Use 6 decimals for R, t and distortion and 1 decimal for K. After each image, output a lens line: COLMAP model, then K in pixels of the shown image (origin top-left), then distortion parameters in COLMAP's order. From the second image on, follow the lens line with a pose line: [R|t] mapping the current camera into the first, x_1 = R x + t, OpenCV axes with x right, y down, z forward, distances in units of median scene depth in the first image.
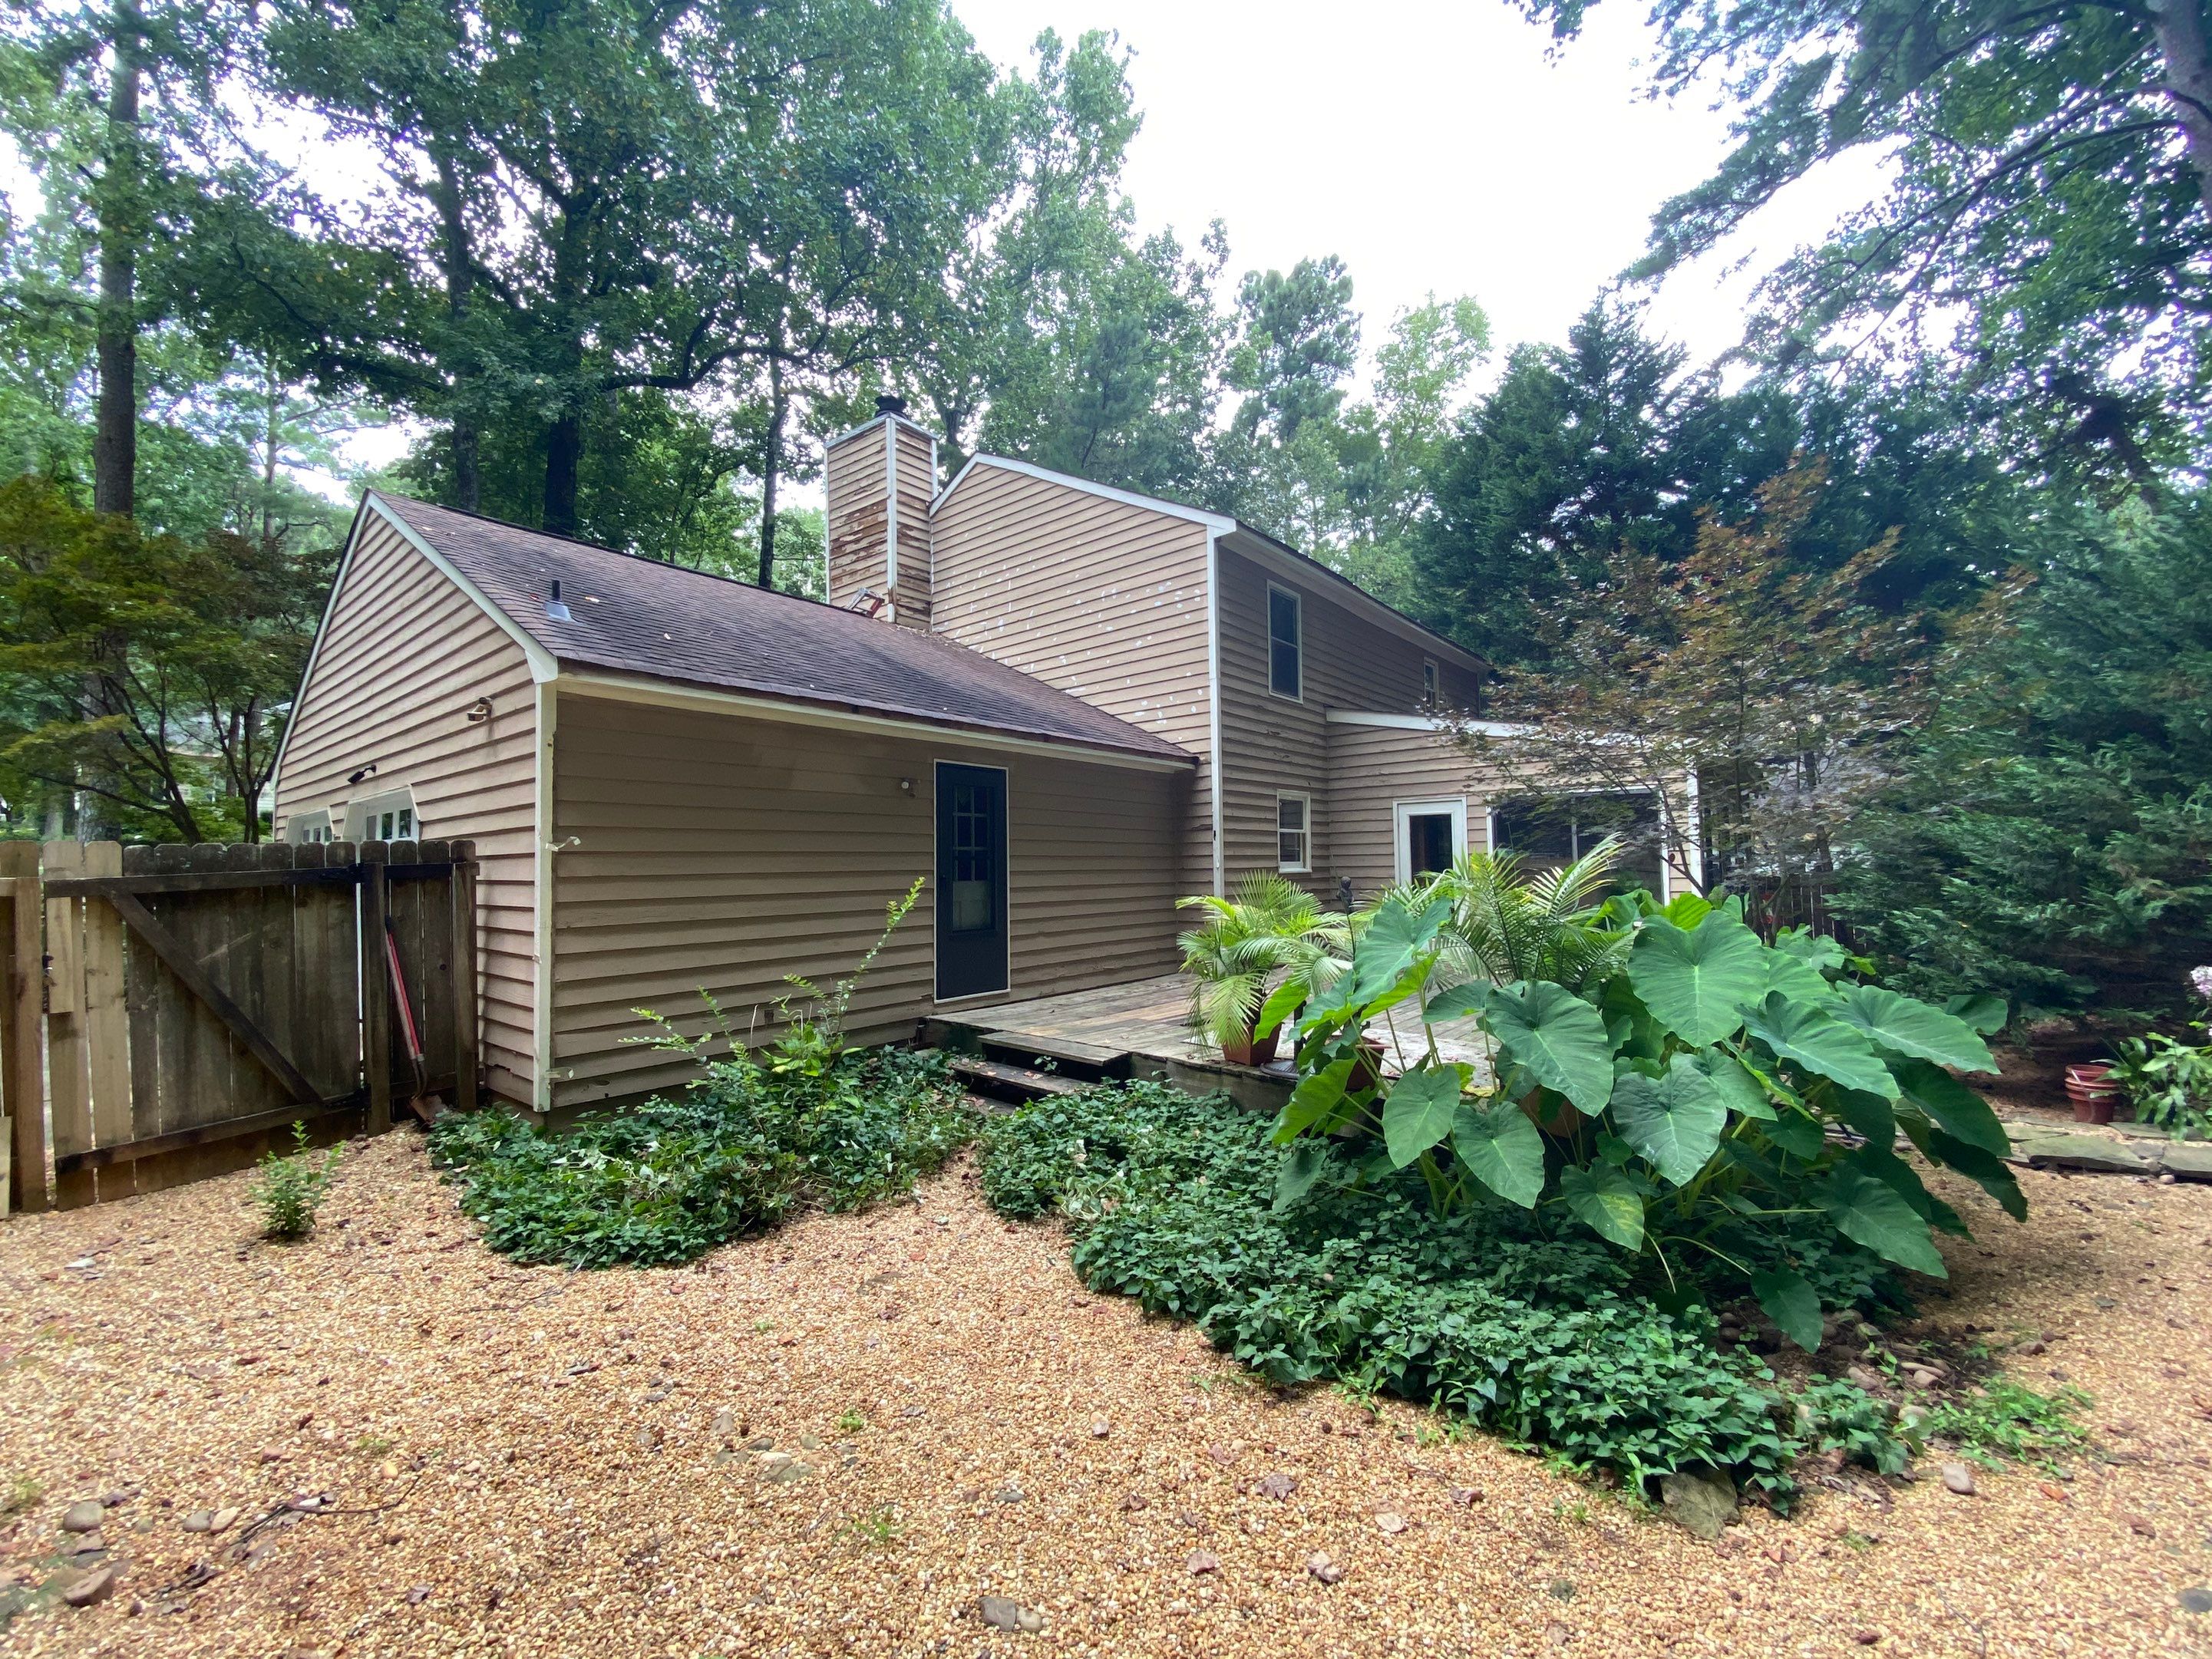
lens RADIAL K [[874.8, 0, 1106.0], [0, 874.8, 829.5], [0, 0, 1]] dist [0.026601, -0.019965]
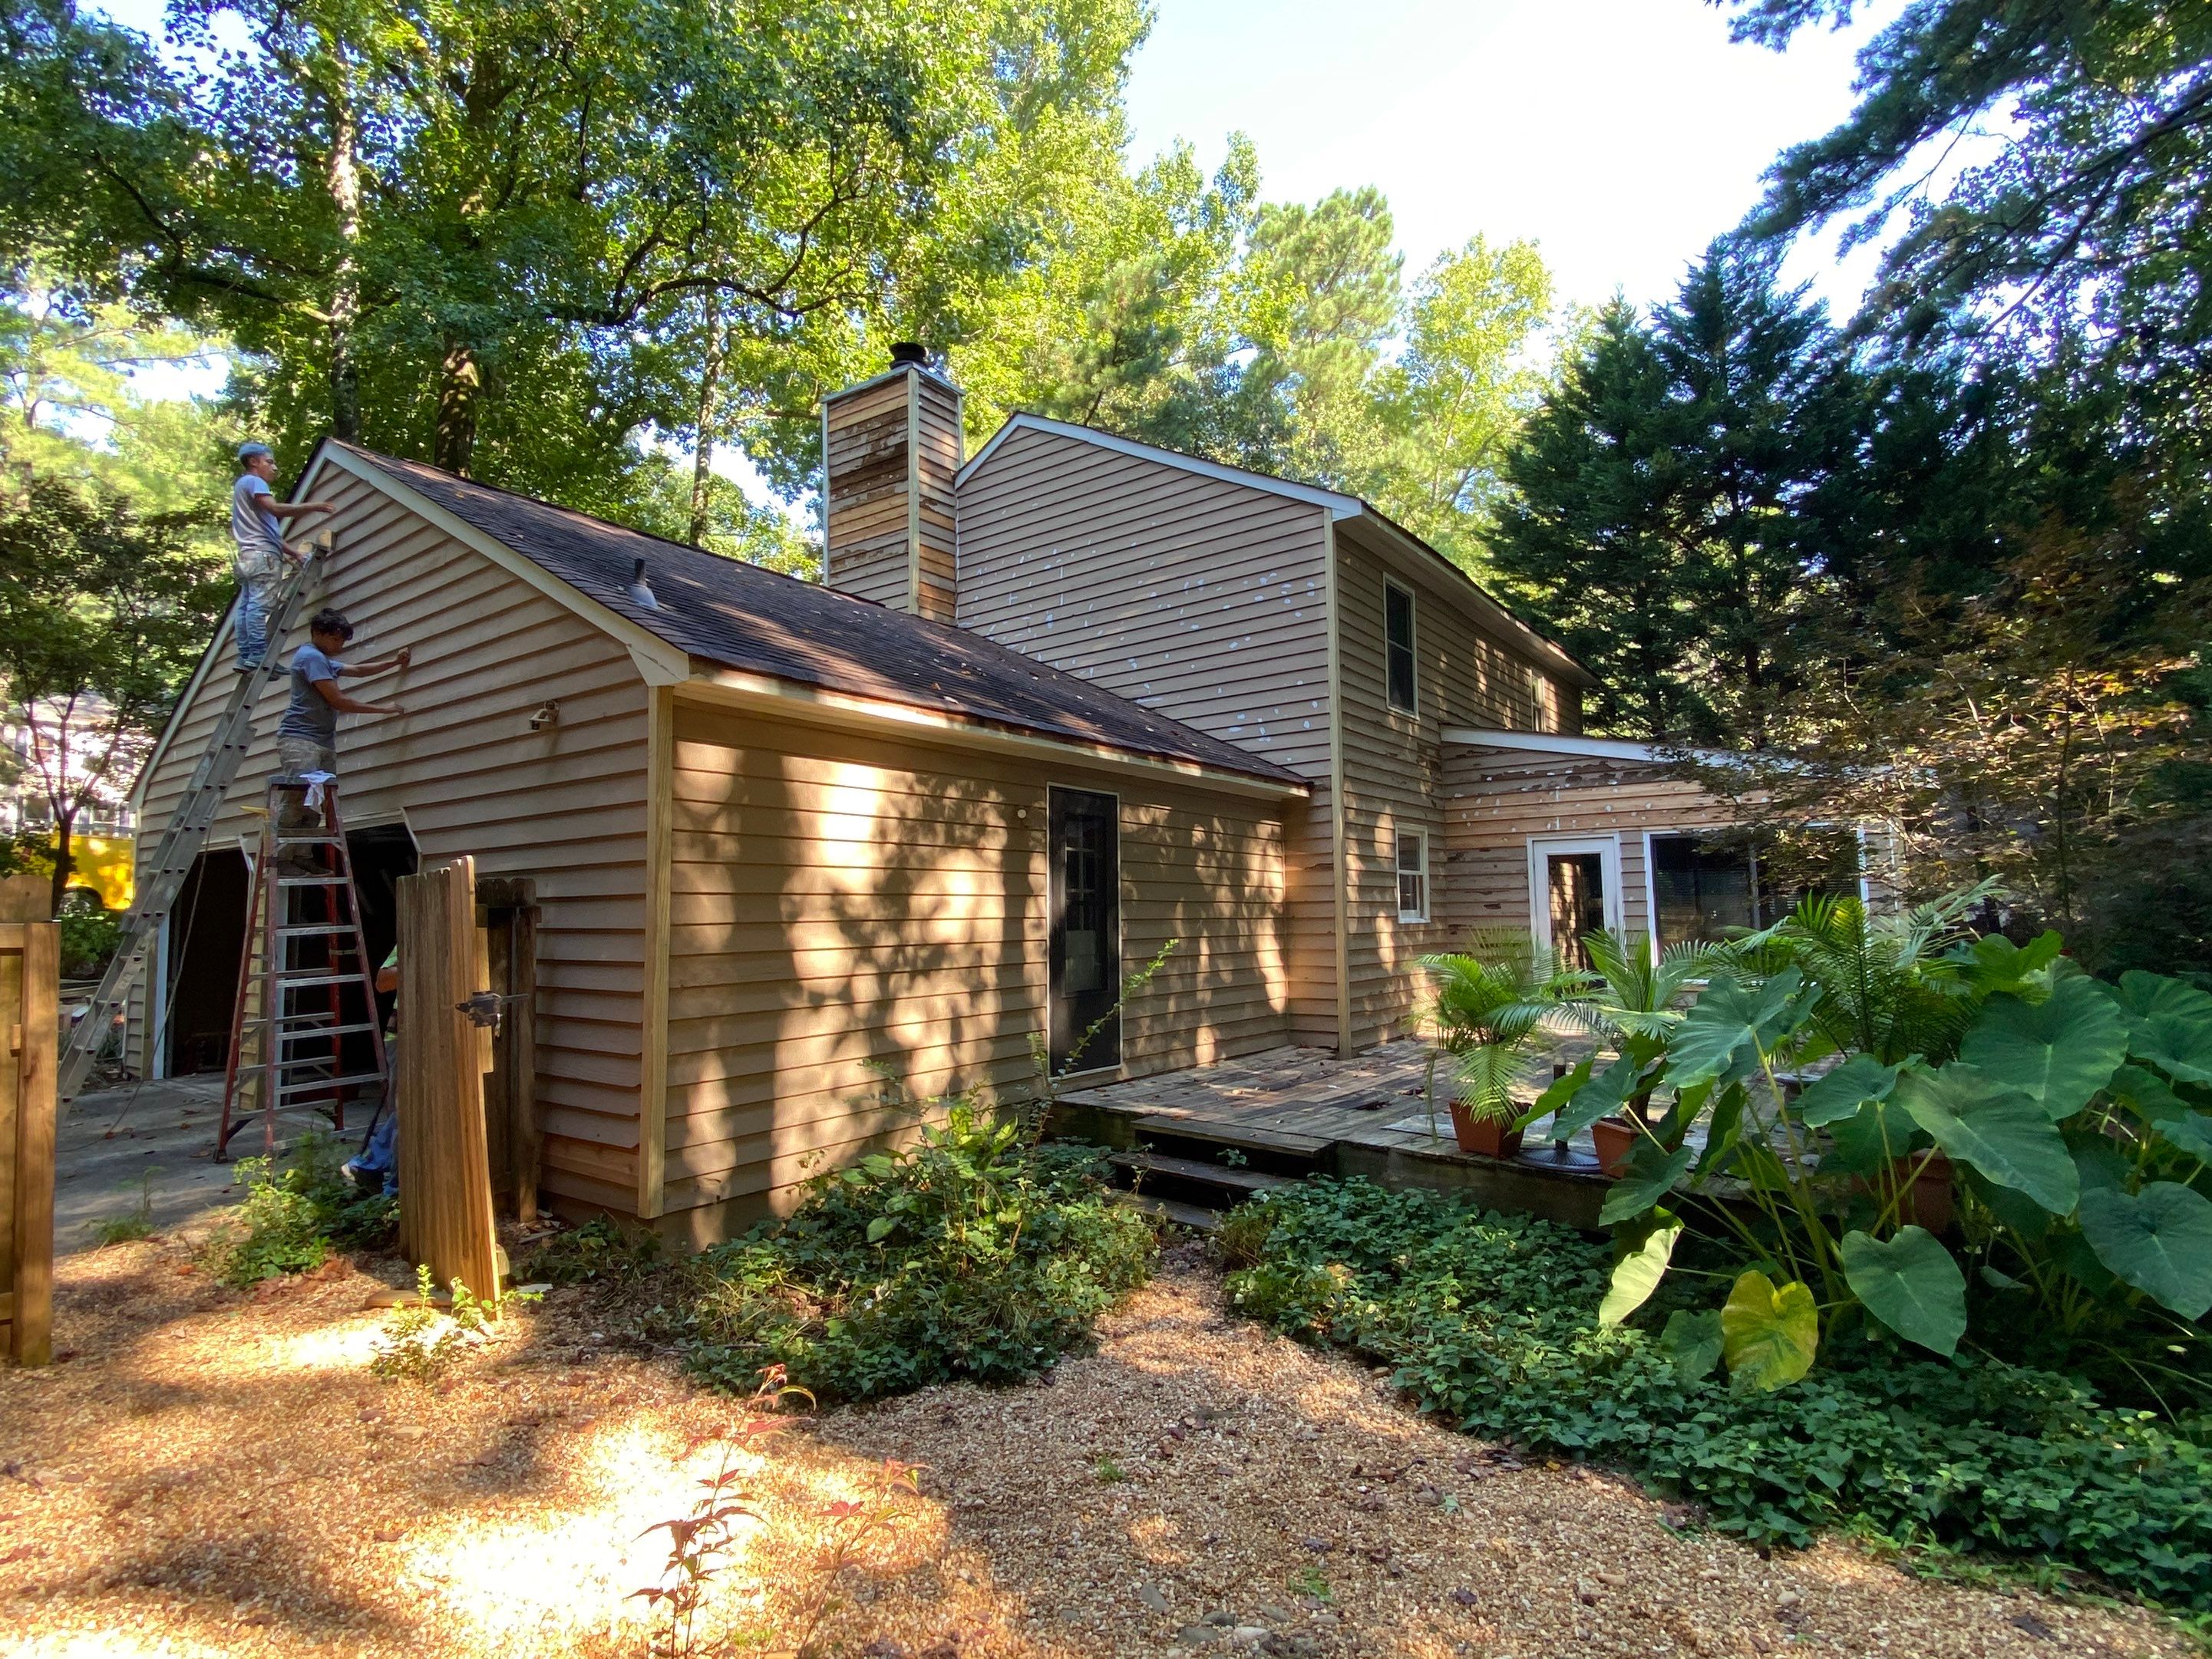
lens RADIAL K [[1081.5, 0, 1107.0], [0, 1081.5, 820.0], [0, 0, 1]] dist [0.032673, -0.023471]
pose [[0.998261, 0.006105, 0.058626, -0.103487], [-0.003245, 0.998805, -0.048760, 0.002245], [-0.058853, 0.048485, 0.997089, -0.004578]]
